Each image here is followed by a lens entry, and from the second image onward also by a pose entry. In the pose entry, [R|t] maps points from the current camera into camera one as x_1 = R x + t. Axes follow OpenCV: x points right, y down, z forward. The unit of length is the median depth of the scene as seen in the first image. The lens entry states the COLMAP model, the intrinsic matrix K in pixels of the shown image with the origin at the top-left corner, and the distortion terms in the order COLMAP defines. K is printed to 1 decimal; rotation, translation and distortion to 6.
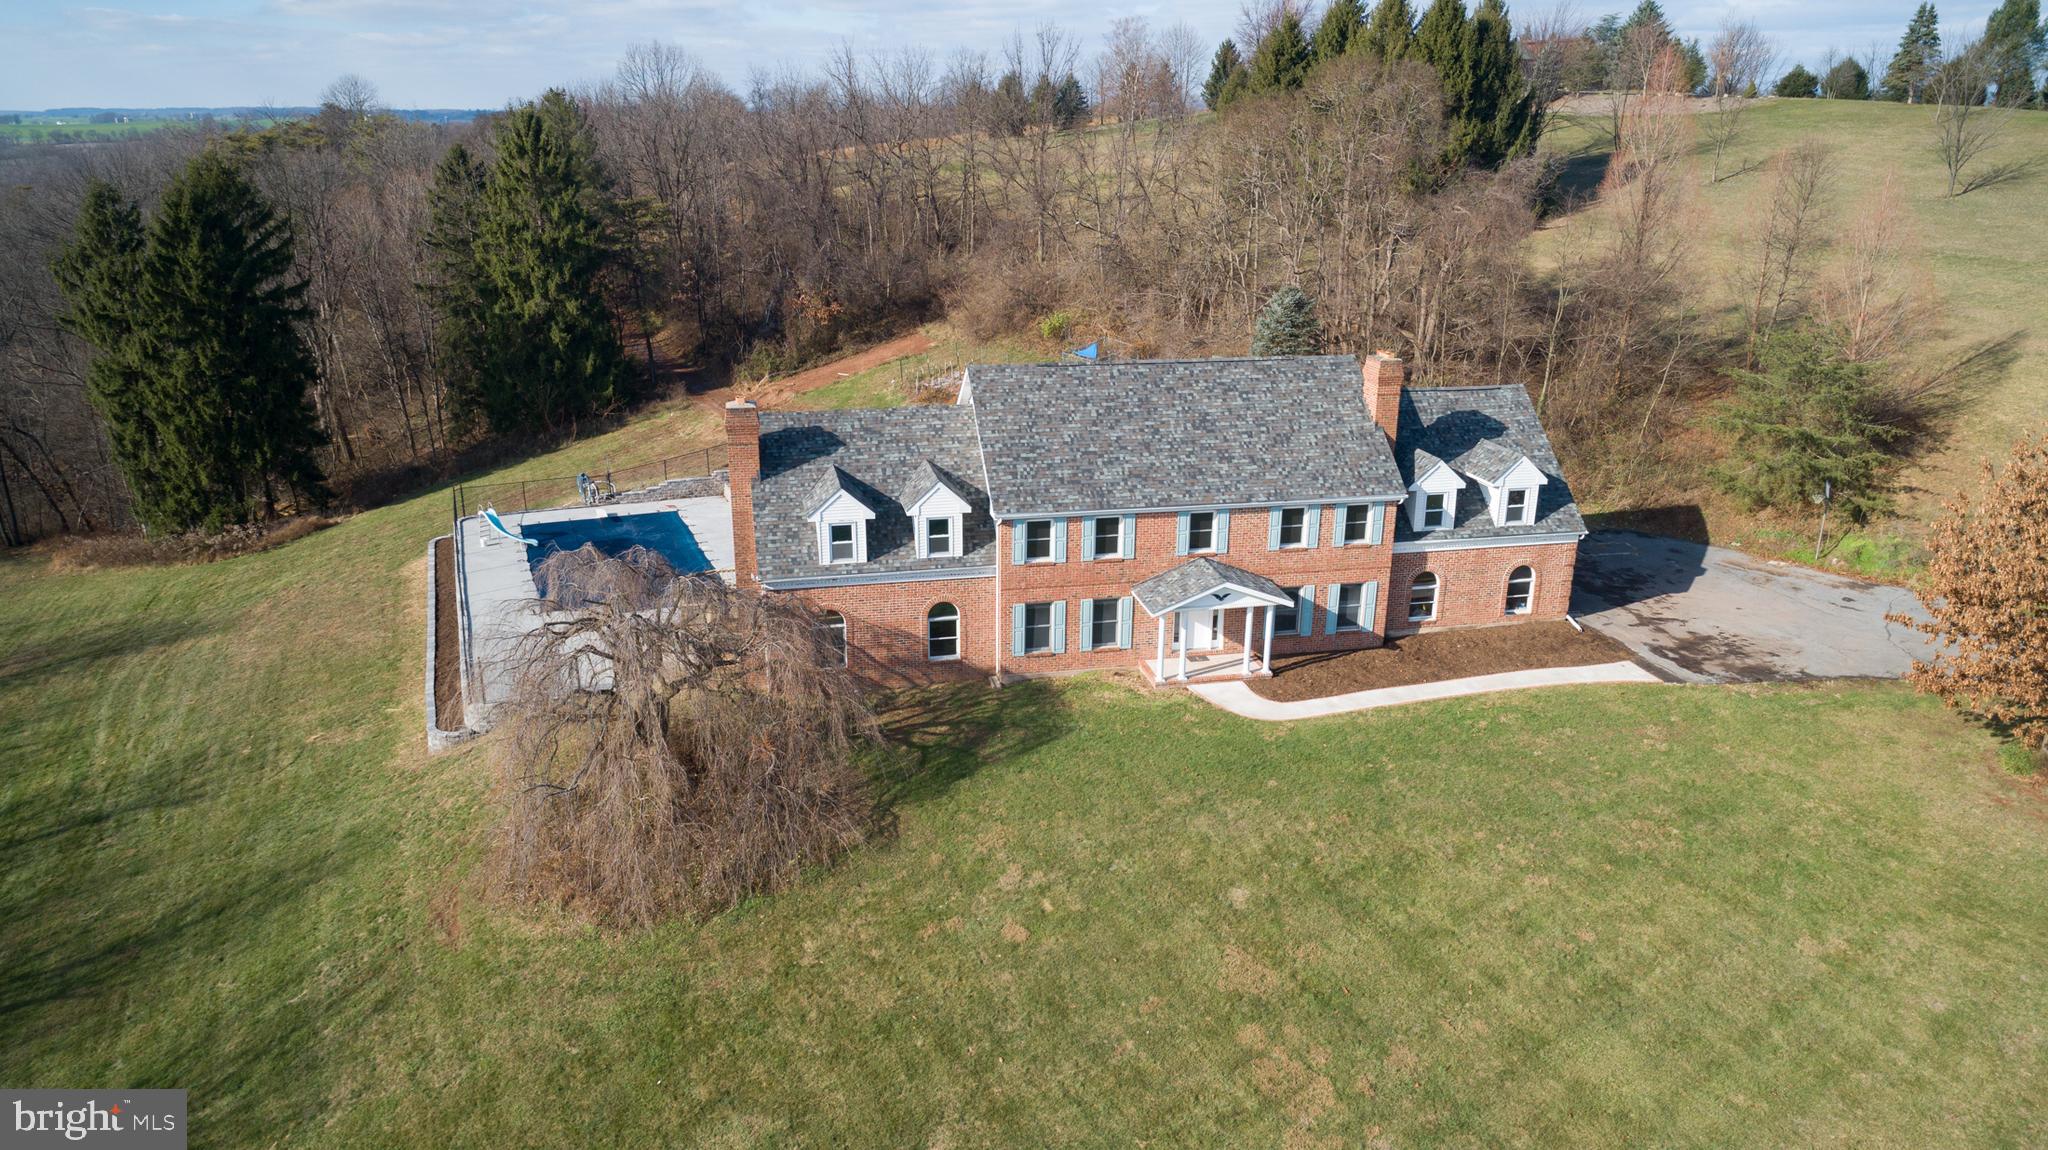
lens RADIAL K [[1379.3, 0, 1016.9], [0, 1379.3, 578.9], [0, 0, 1]] dist [-0.012943, 0.001415]
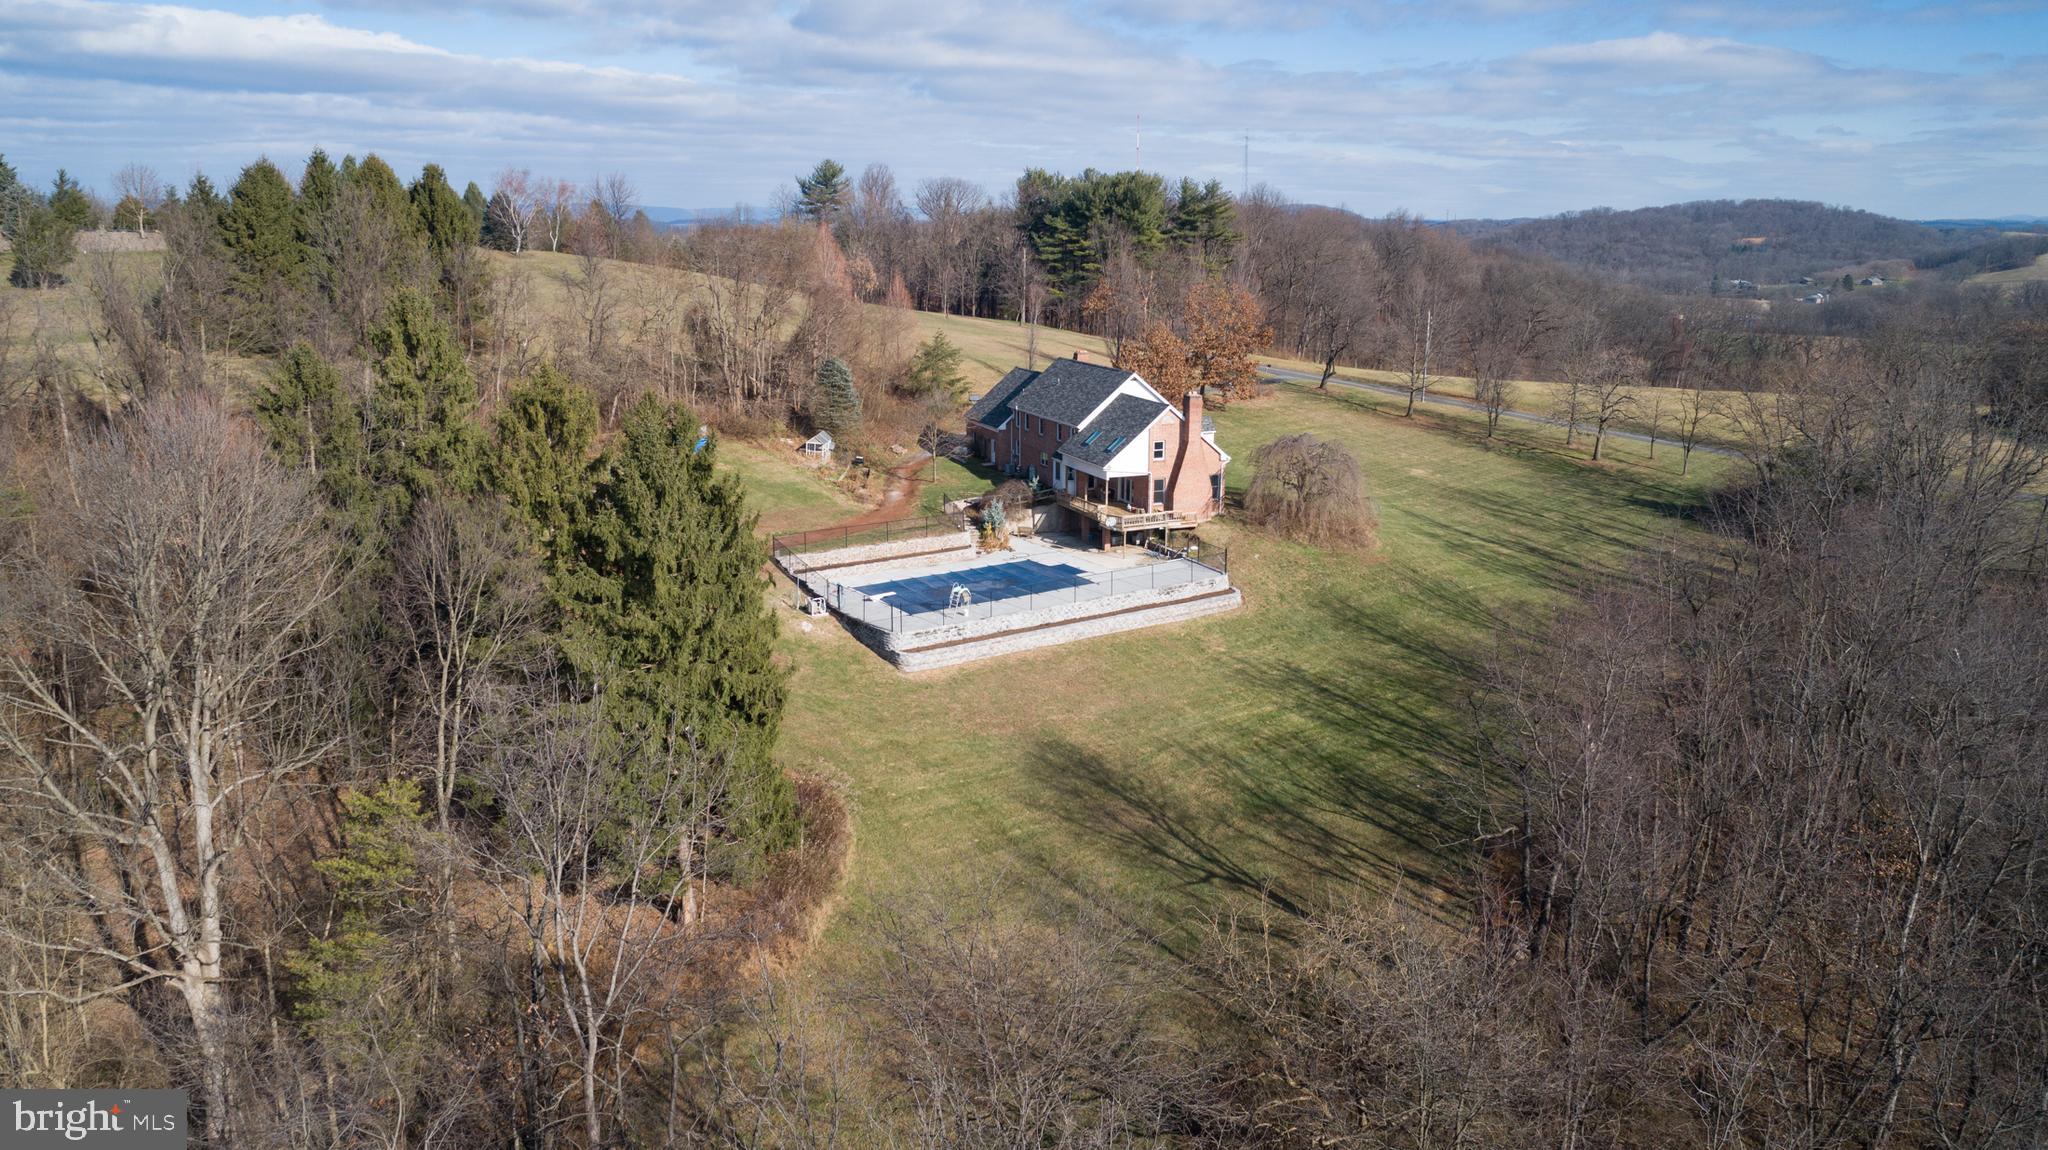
lens RADIAL K [[1369.1, 0, 1024.0], [0, 1369.1, 575.0], [0, 0, 1]] dist [-0.013034, 0.003296]
pose [[-0.199858, -0.303832, 0.931527, -2.256868], [0.315849, 0.879981, 0.354785, -0.709443], [-0.927522, 0.365128, -0.079906, 1.521189]]
